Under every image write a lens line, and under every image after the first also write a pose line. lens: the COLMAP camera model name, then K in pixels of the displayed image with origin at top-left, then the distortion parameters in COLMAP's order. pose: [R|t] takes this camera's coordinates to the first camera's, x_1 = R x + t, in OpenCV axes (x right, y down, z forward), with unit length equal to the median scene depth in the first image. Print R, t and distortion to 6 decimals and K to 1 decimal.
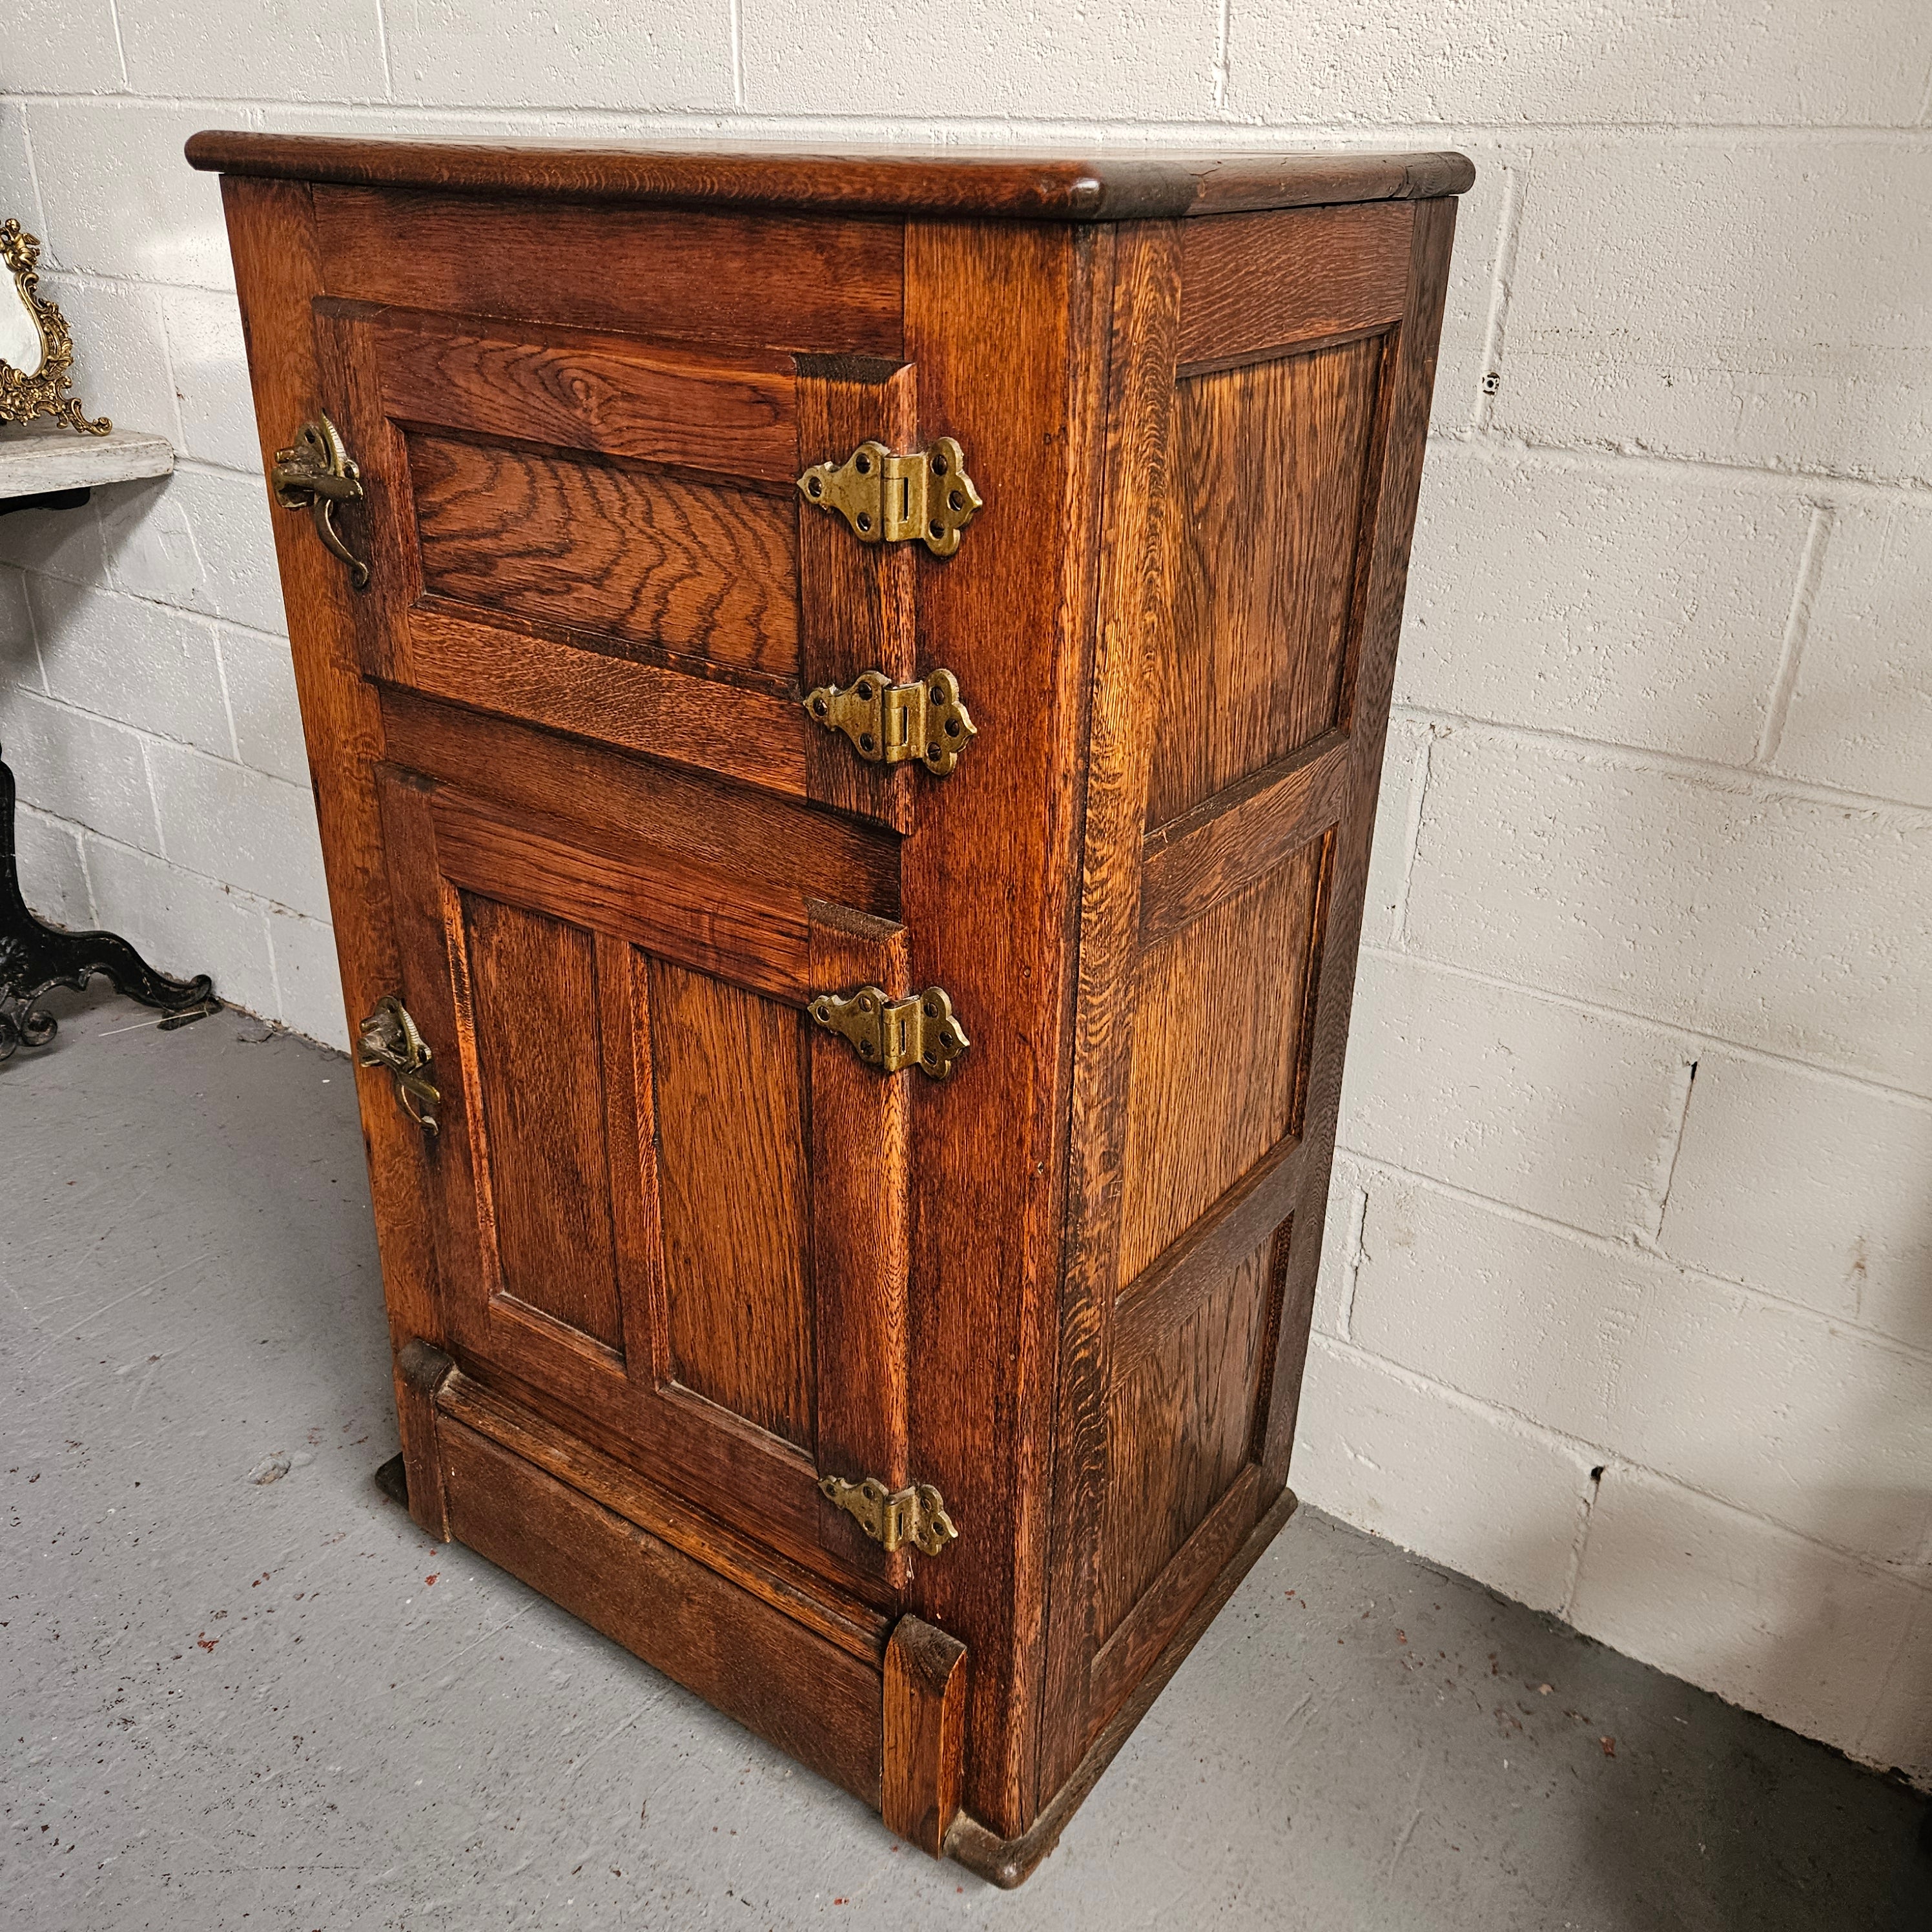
lens RADIAL K [[1739.6, 0, 950.0], [0, 1739.6, 951.5], [0, 0, 1]] dist [0.070116, -0.073090]
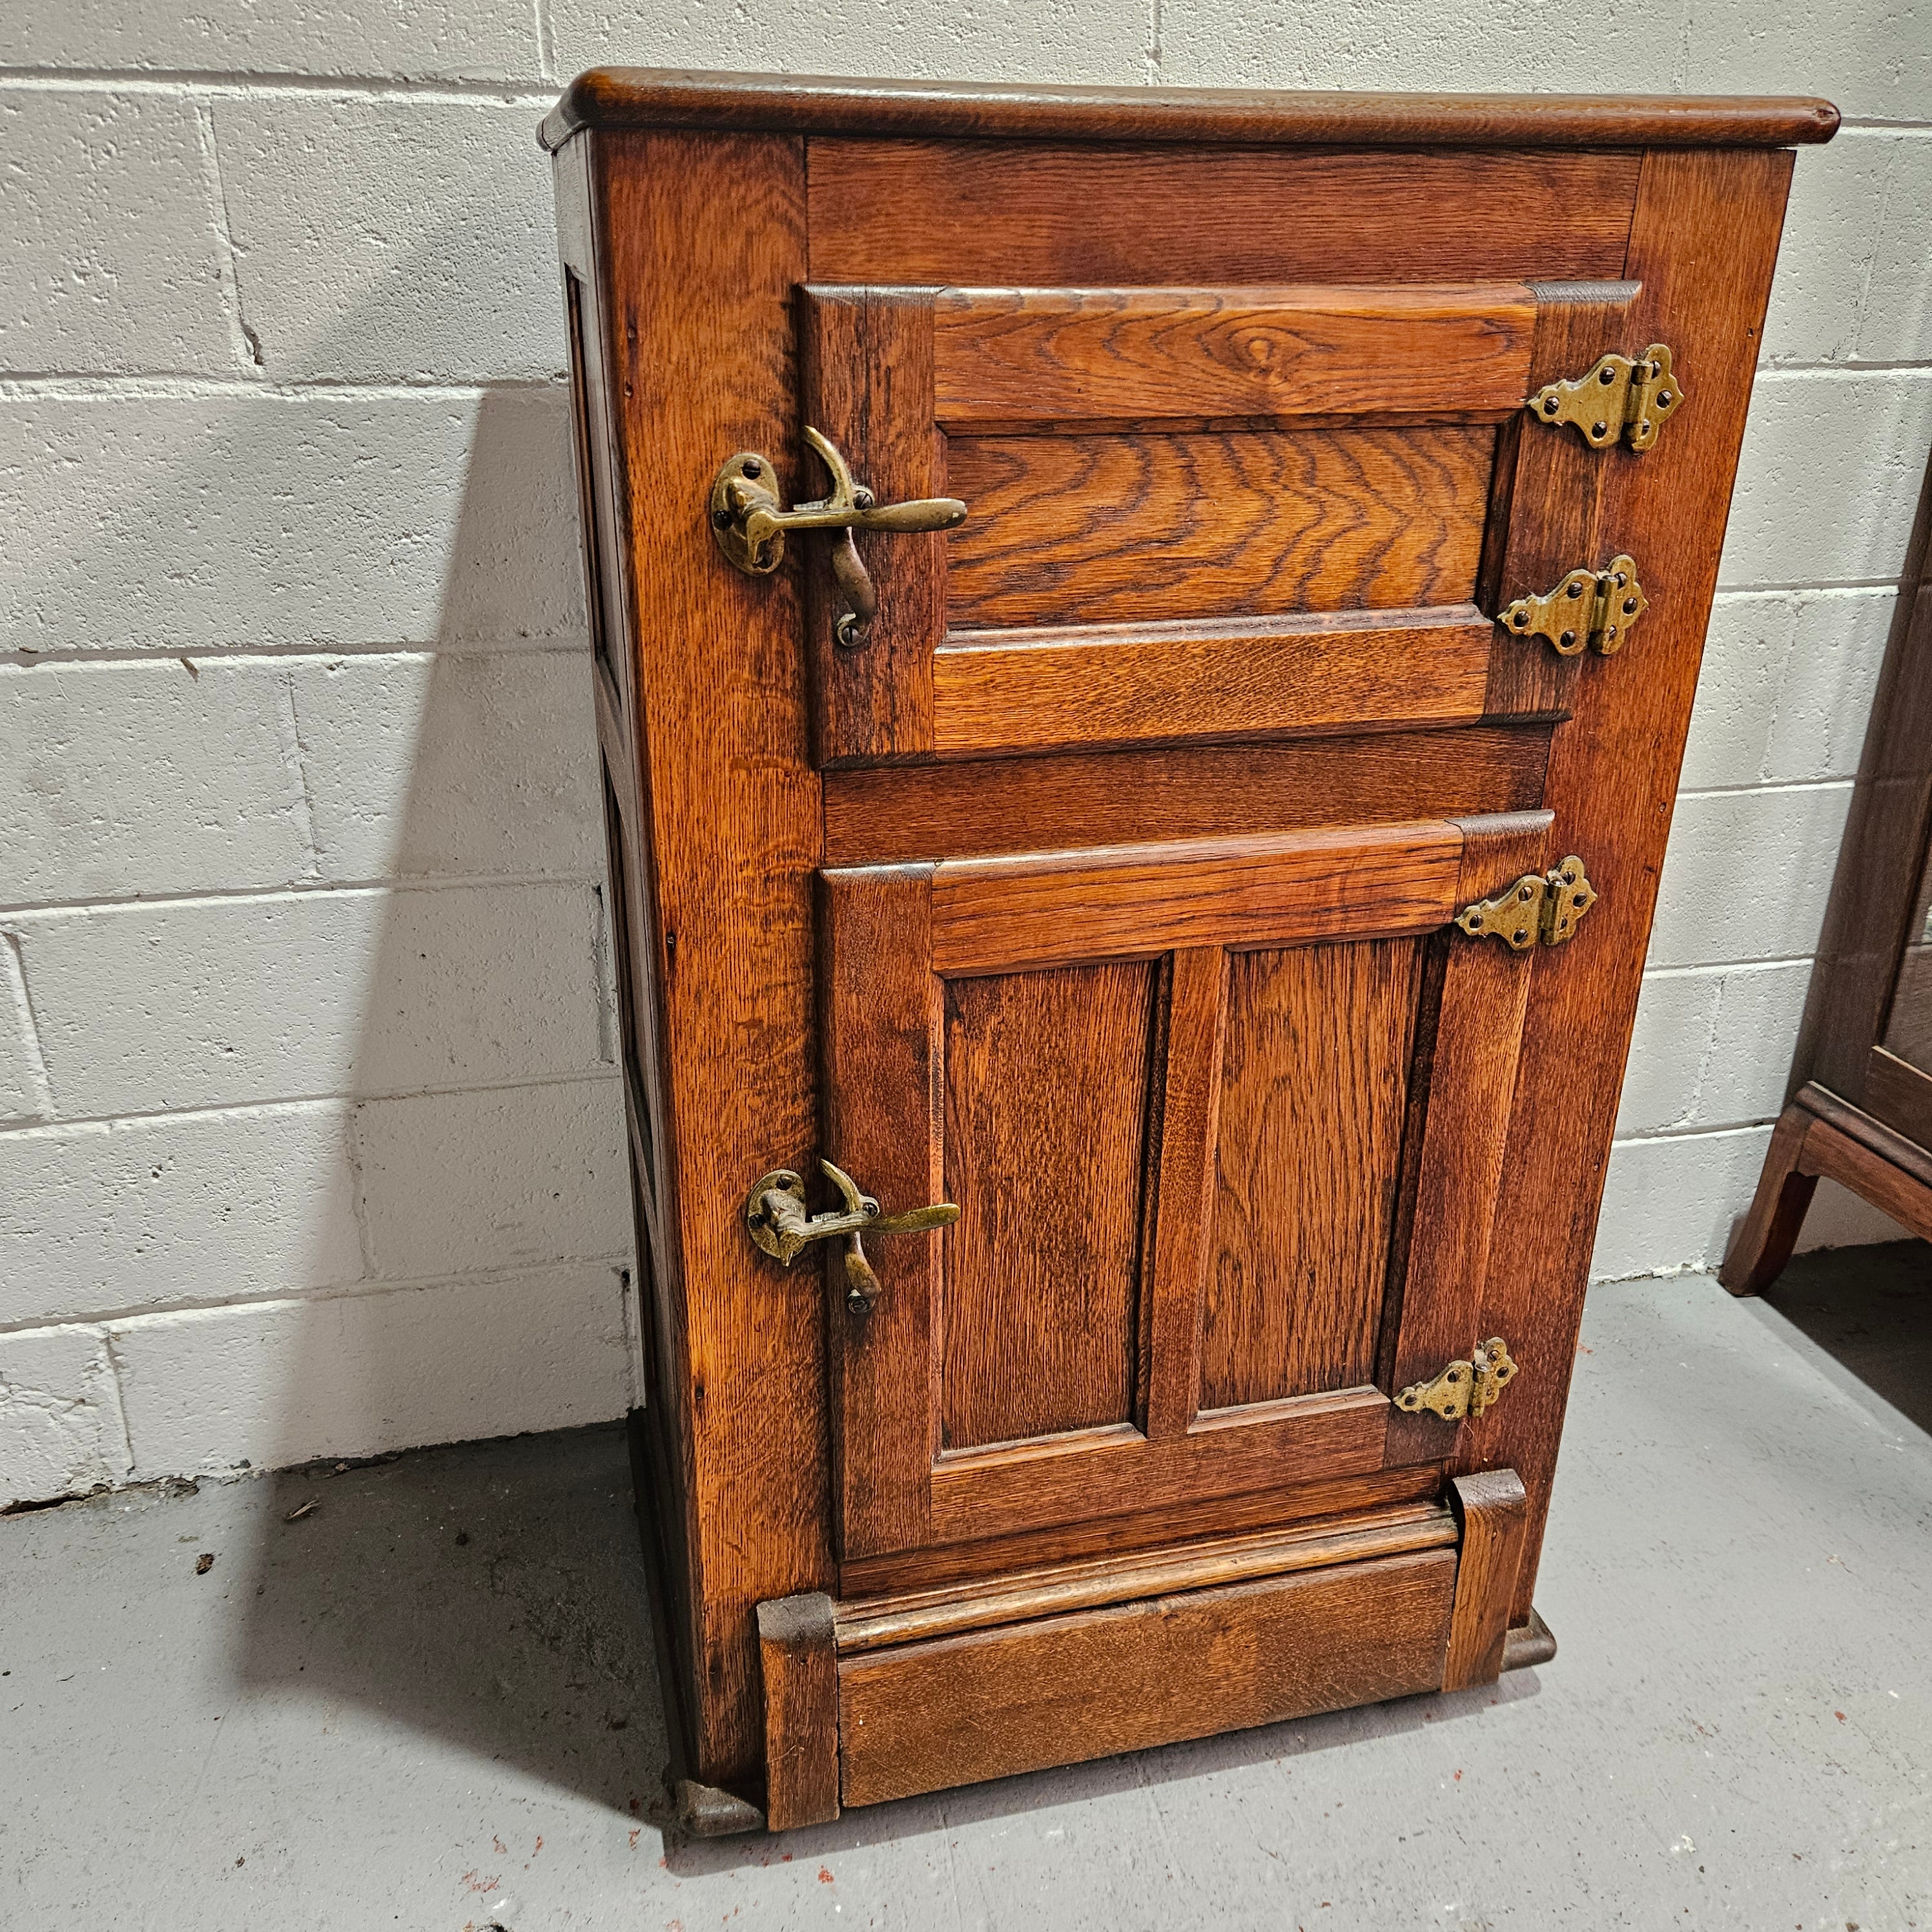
lens RADIAL K [[1739.6, 0, 954.5], [0, 1739.6, 980.2], [0, 0, 1]] dist [0.070116, -0.073090]
pose [[0.645288, -0.313936, 0.696453, -0.955187], [0.326819, 0.937467, 0.119767, -0.150323], [-0.690501, 0.150330, 0.707537, 0.441638]]
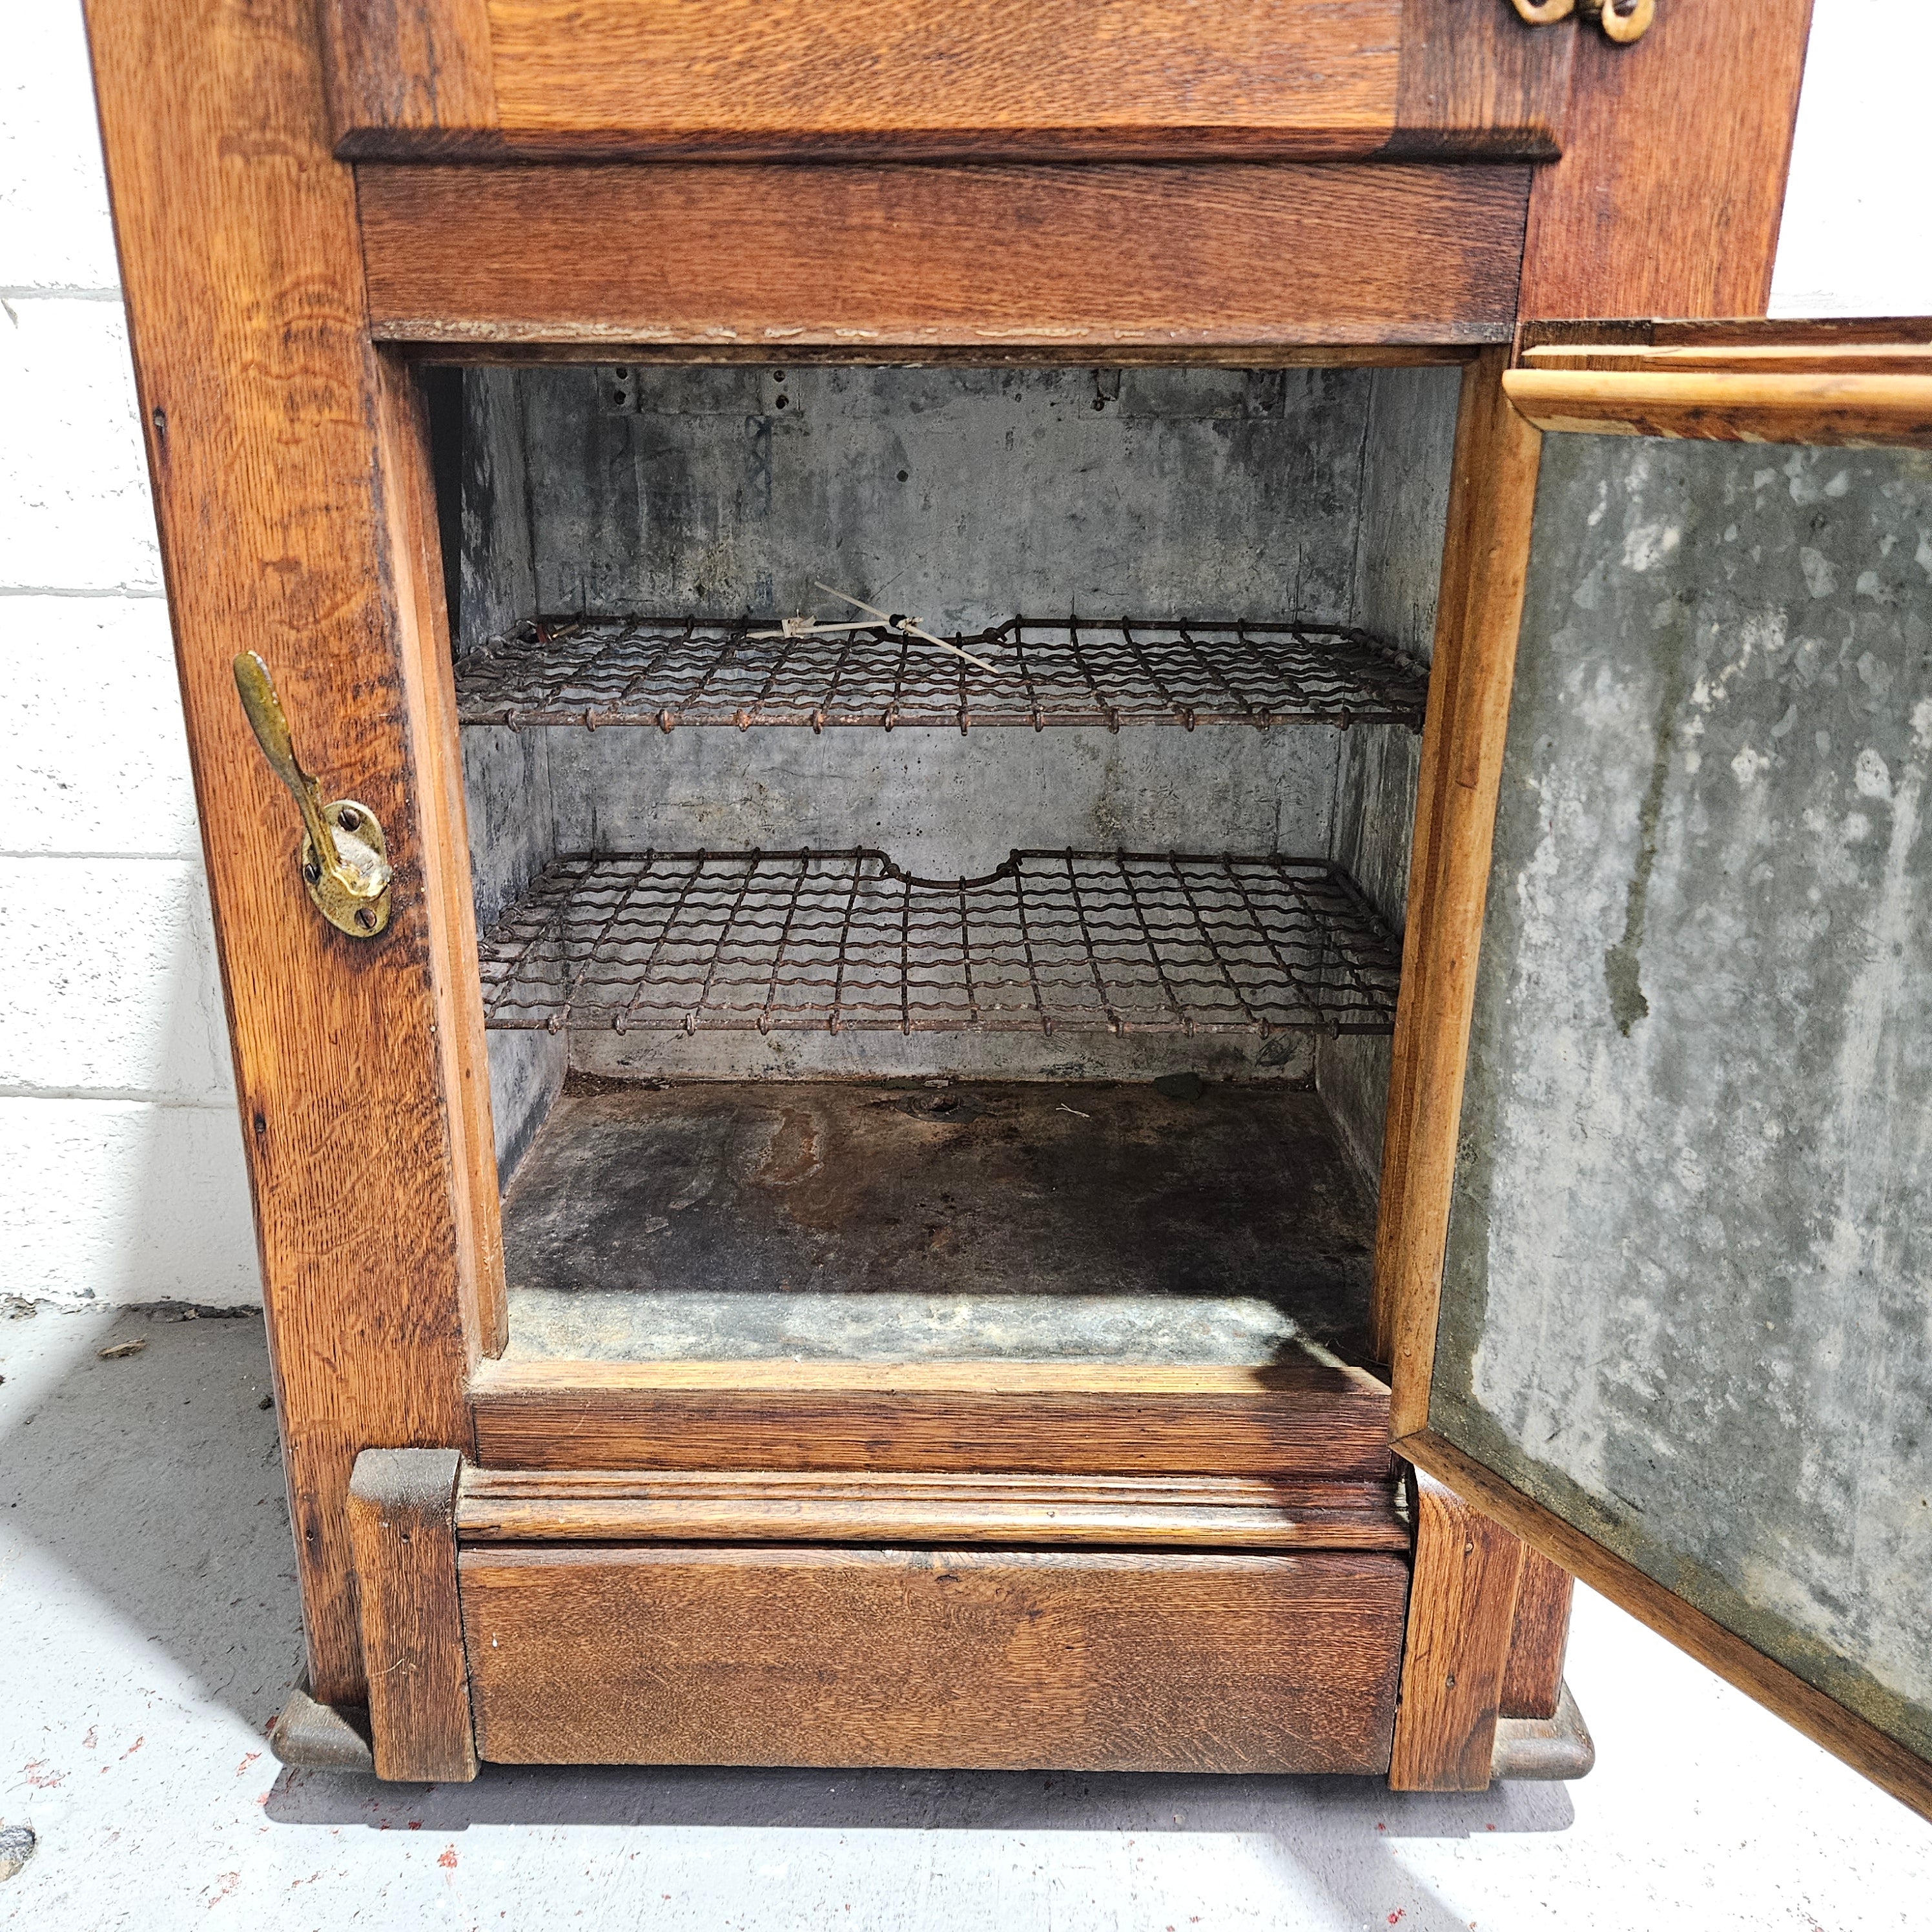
lens RADIAL K [[1730.5, 0, 935.4], [0, 1730.5, 982.3], [0, 0, 1]] dist [0.075281, -0.075344]
pose [[0.821626, -0.200896, 0.533453, -0.572900], [0.251192, 0.967677, -0.022463, 0.173728], [-0.511697, 0.152455, 0.845532, 0.512686]]
